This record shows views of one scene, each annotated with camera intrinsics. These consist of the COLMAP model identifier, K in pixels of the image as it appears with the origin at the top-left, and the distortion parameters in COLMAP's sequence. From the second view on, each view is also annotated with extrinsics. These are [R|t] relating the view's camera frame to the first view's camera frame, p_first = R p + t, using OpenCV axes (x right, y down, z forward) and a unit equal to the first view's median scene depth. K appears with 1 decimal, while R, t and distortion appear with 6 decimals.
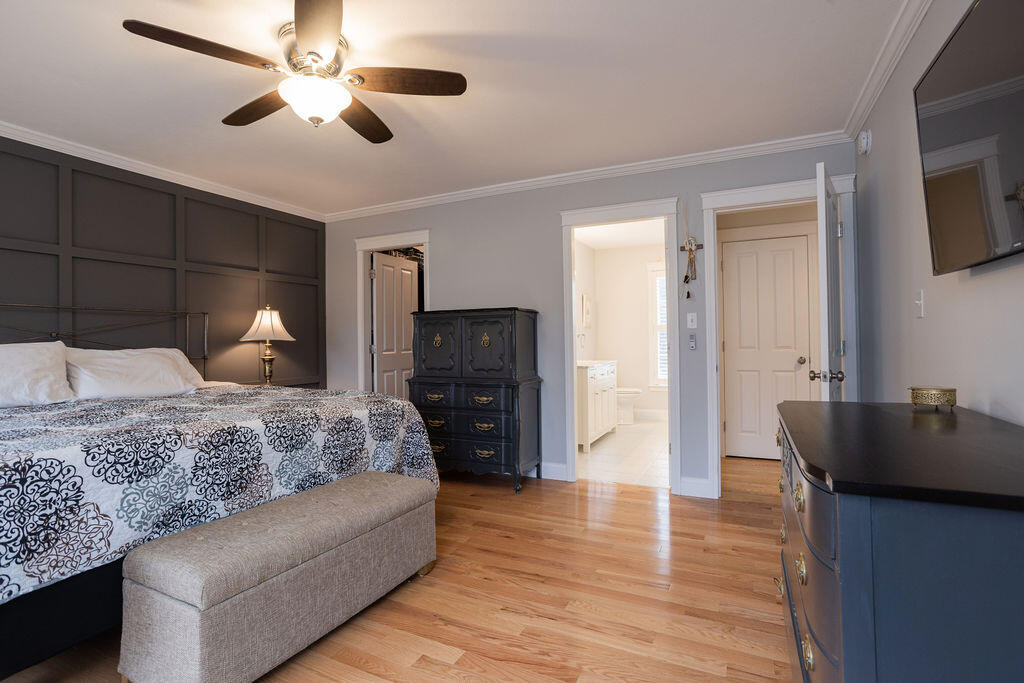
lens RADIAL K [[494.6, 0, 510.7], [0, 494.6, 336.8], [0, 0, 1]] dist [-0.056760, 0.036974]
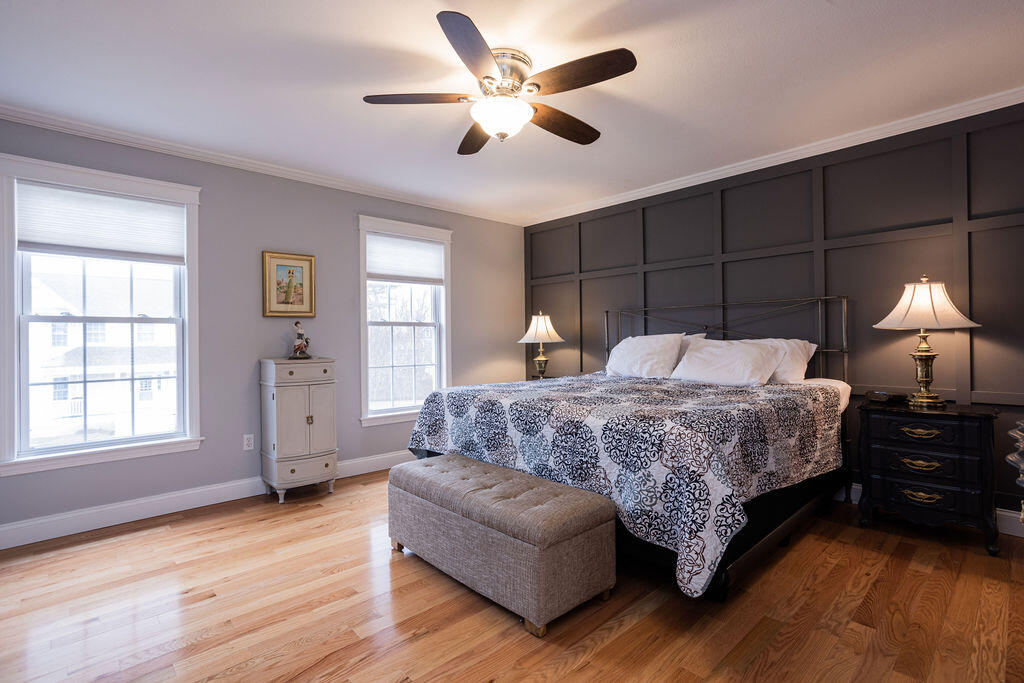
lens RADIAL K [[494.6, 0, 510.7], [0, 494.6, 336.8], [0, 0, 1]] dist [-0.056760, 0.036974]
pose [[-0.357262, 0.011691, -0.933931, 0.557157], [0.024303, 0.999699, 0.003217, 0.004880], [0.933688, -0.021548, -0.357439, 1.240241]]
